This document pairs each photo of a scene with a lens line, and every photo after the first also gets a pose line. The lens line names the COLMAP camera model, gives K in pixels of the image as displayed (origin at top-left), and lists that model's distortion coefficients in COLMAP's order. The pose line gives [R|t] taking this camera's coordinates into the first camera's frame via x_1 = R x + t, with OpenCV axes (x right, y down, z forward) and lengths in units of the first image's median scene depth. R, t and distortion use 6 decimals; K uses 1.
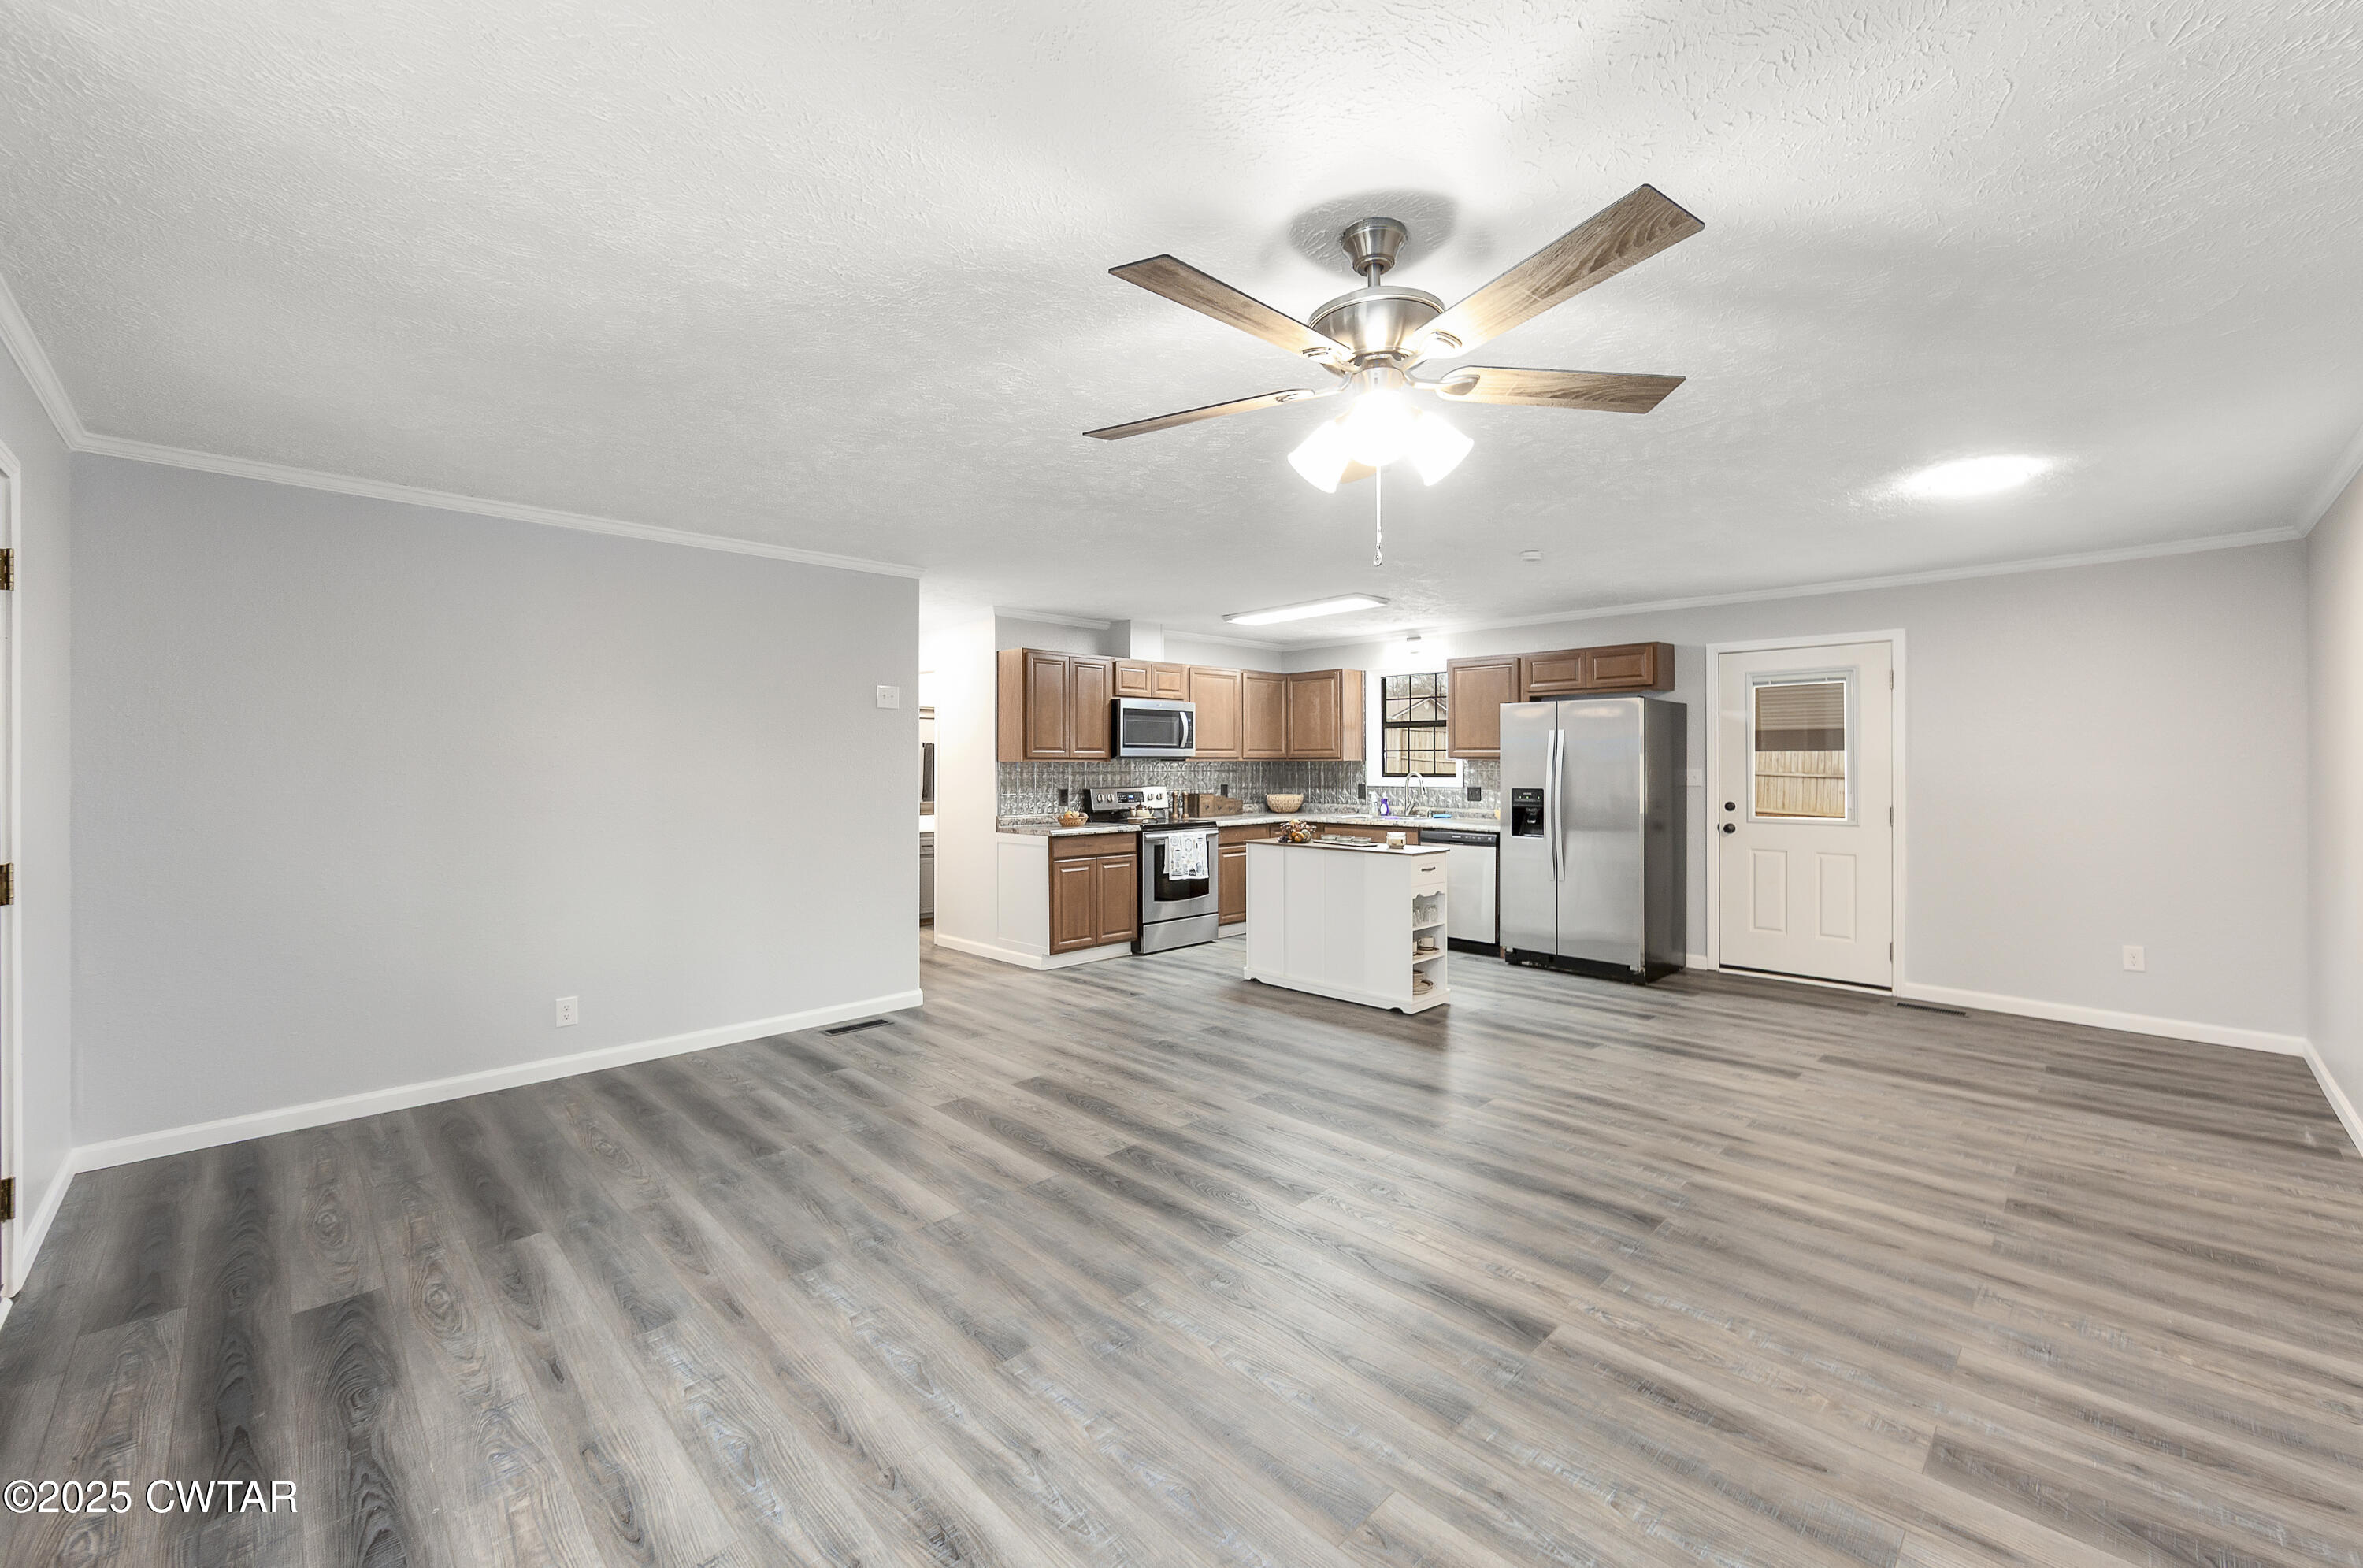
lens RADIAL K [[939.8, 0, 1218.0], [0, 939.8, 767.9], [0, 0, 1]] dist [0.000104, 0.000093]
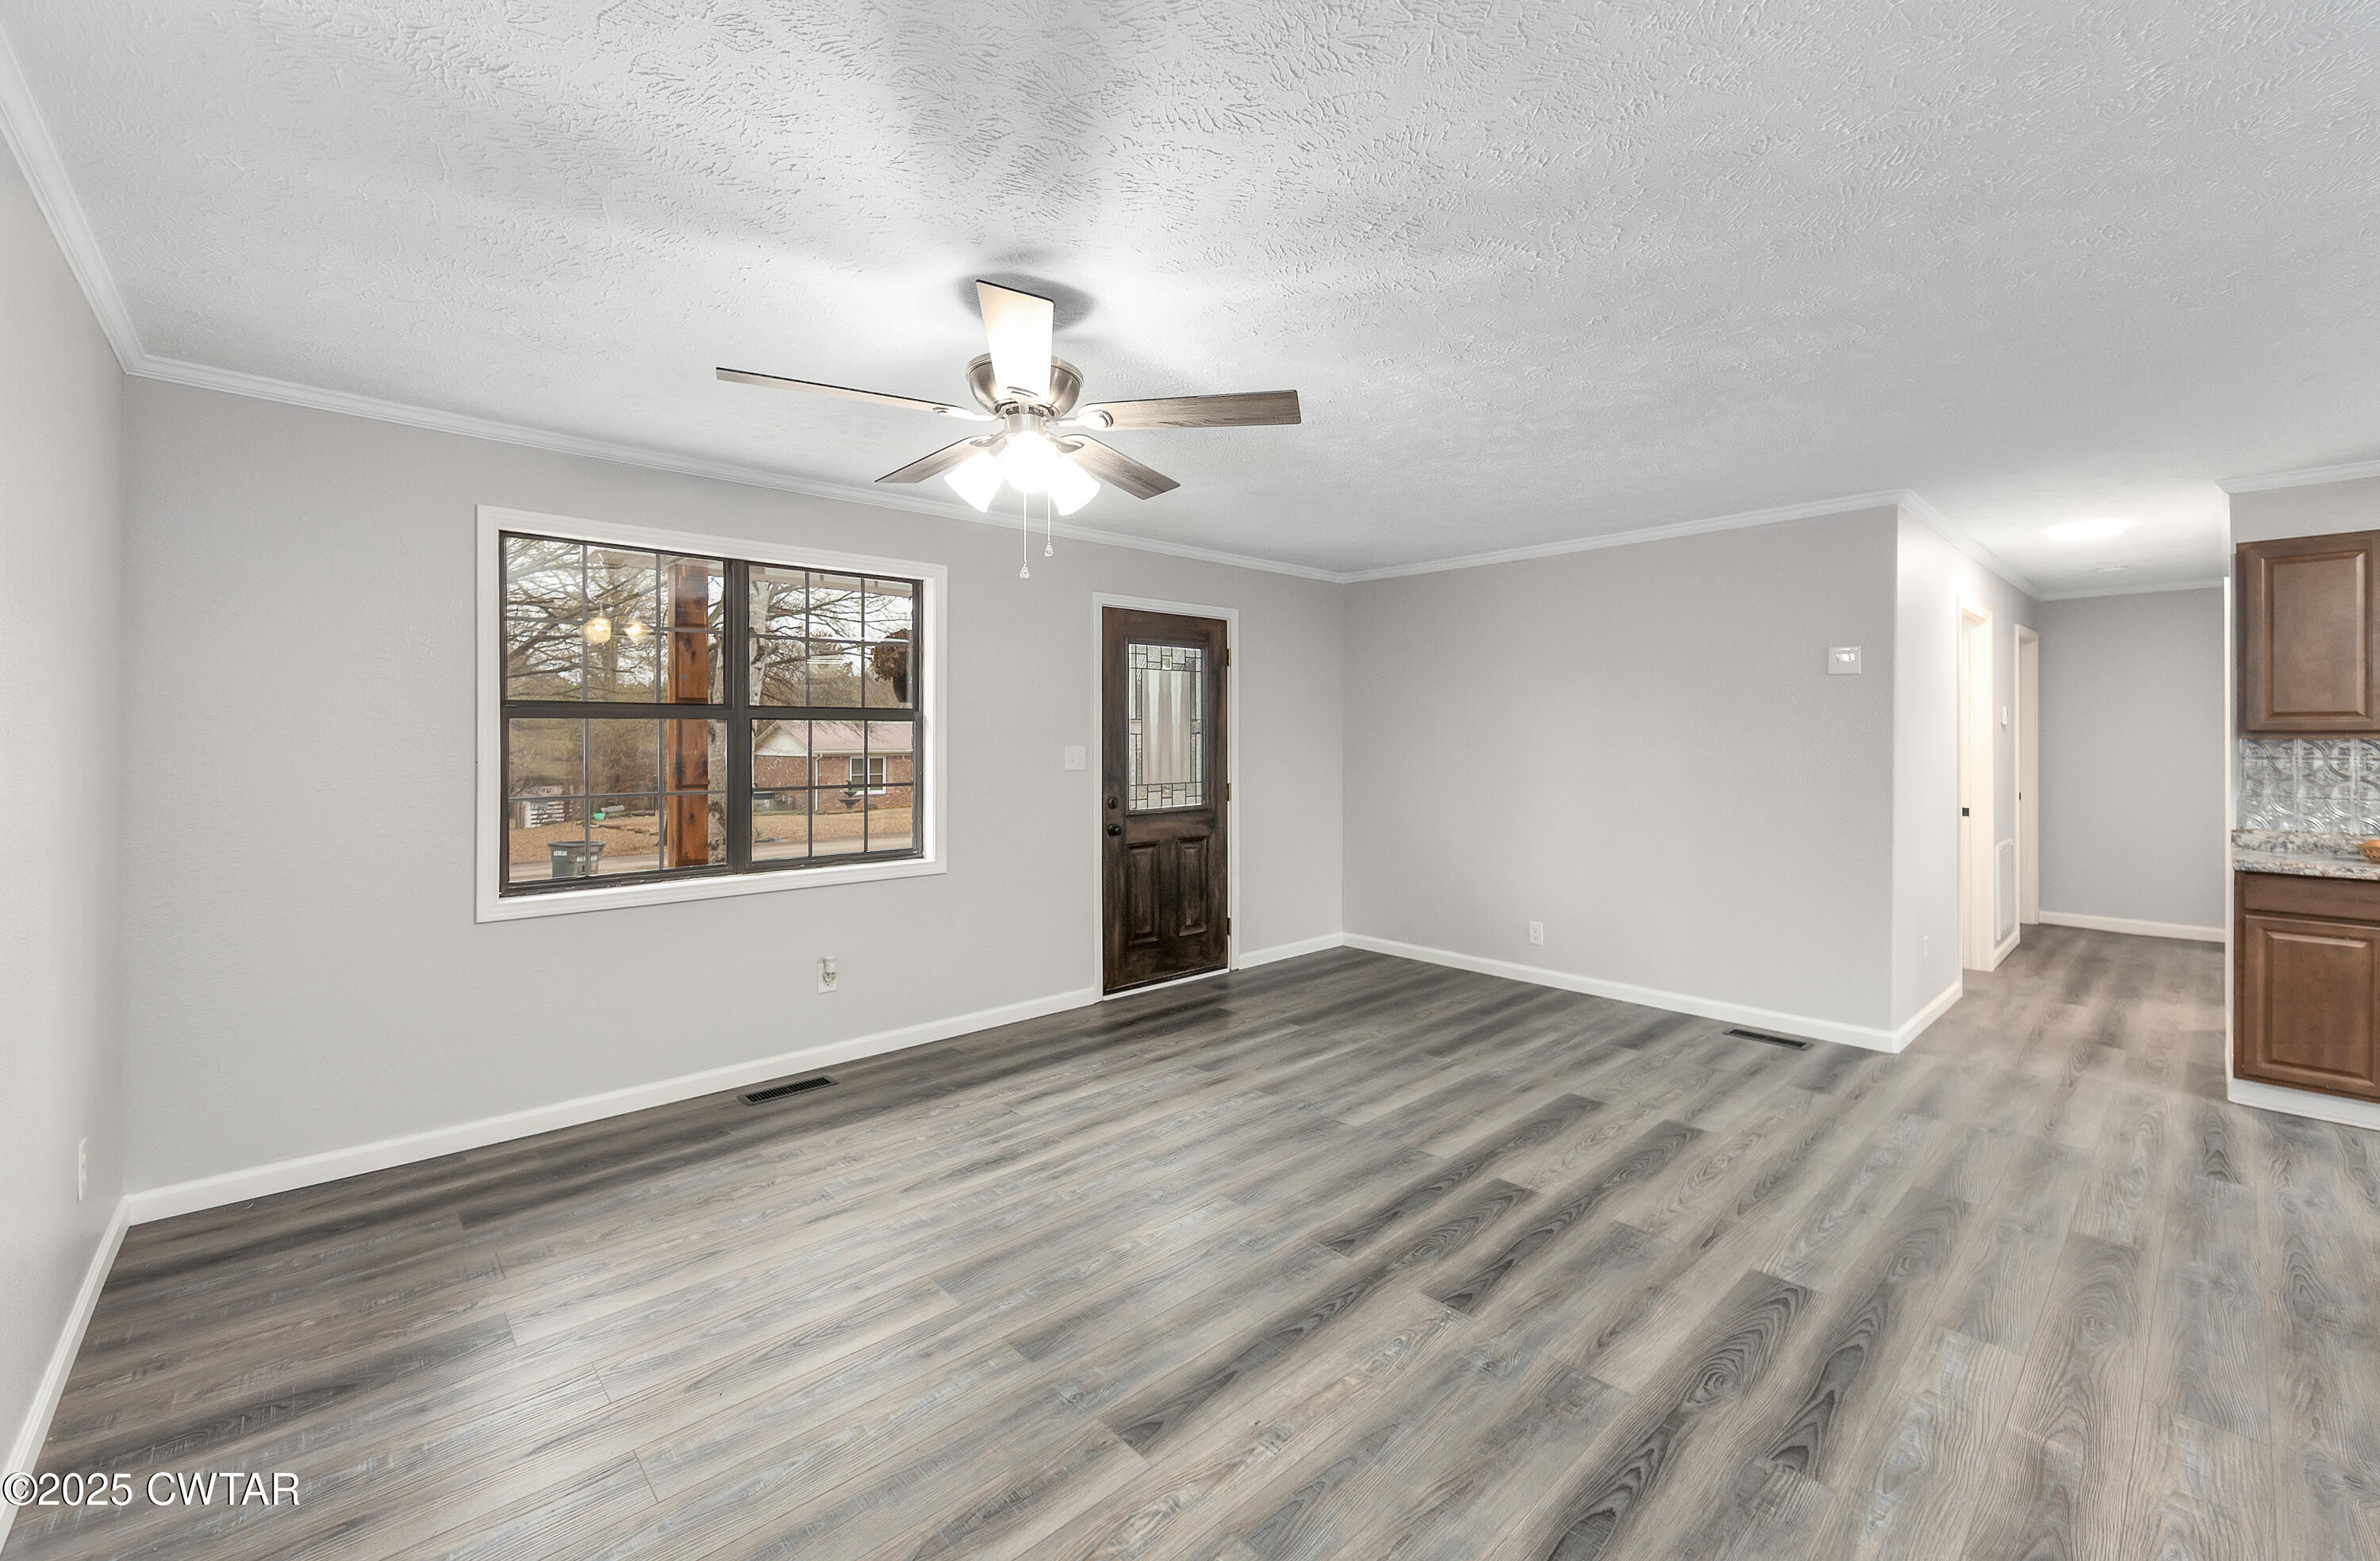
lens RADIAL K [[967.9, 0, 1202.6], [0, 967.9, 736.3], [0, 0, 1]] dist [-0.002680, -0.000765]
pose [[-0.043833, -0.001006, -0.999038, 0.485715], [-0.004284, 0.999990, -0.000819, -0.005294], [0.999030, 0.004244, -0.043837, 0.447947]]
